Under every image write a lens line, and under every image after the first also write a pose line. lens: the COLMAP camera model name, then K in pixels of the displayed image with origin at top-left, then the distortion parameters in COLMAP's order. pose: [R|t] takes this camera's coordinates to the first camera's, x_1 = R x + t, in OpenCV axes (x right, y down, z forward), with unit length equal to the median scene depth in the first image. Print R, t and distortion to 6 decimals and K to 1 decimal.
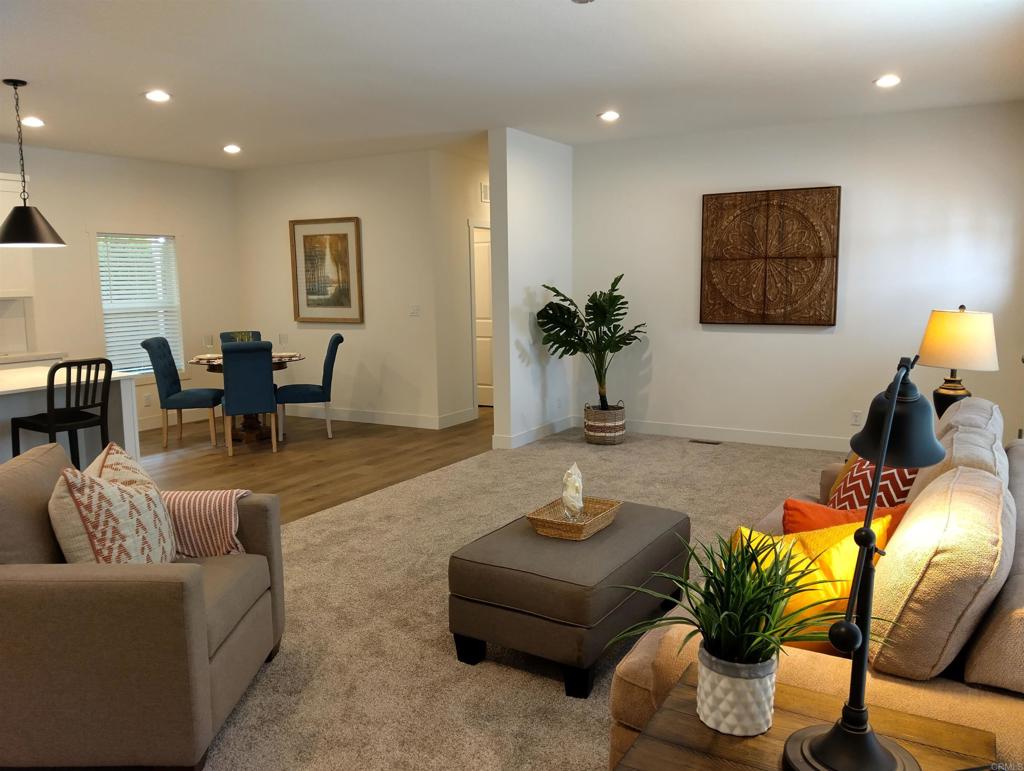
lens RADIAL K [[805.6, 0, 512.2], [0, 805.6, 383.4], [0, 0, 1]] dist [0.001998, 0.000832]
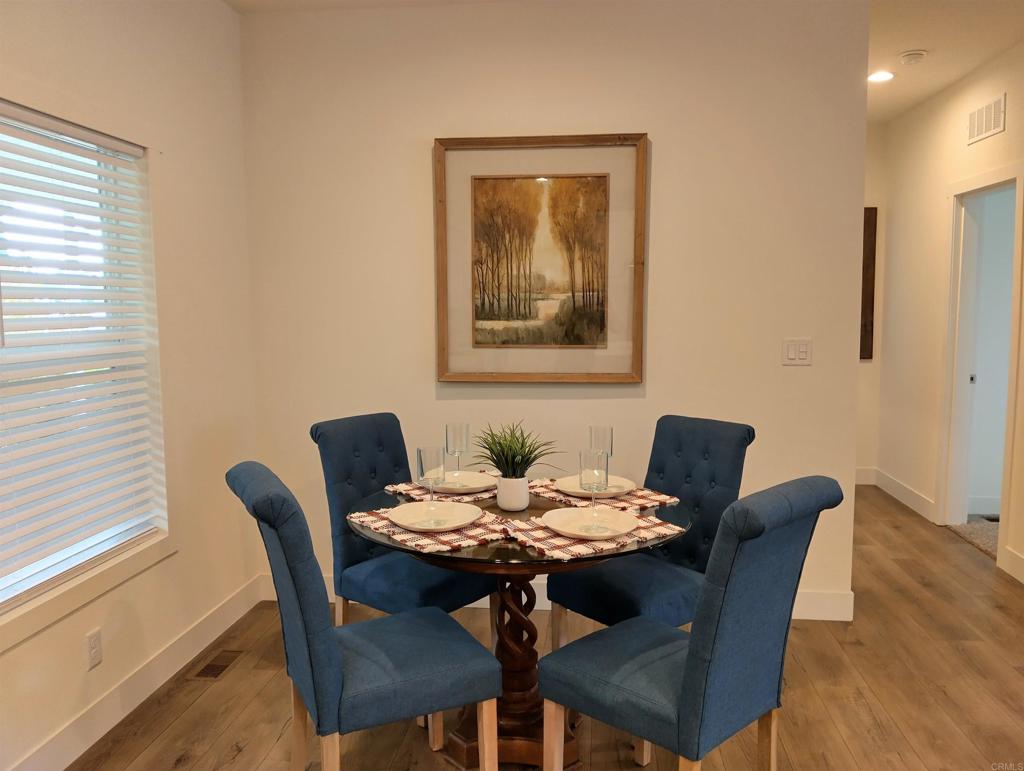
lens RADIAL K [[805.6, 0, 510.4], [0, 805.6, 390.3], [0, 0, 1]] dist [0.001998, 0.000832]
pose [[0.915032, -0.034588, 0.401895, -0.415003], [0.047354, 0.998639, -0.021870, -0.063880], [-0.400592, 0.039043, 0.915424, 0.619895]]
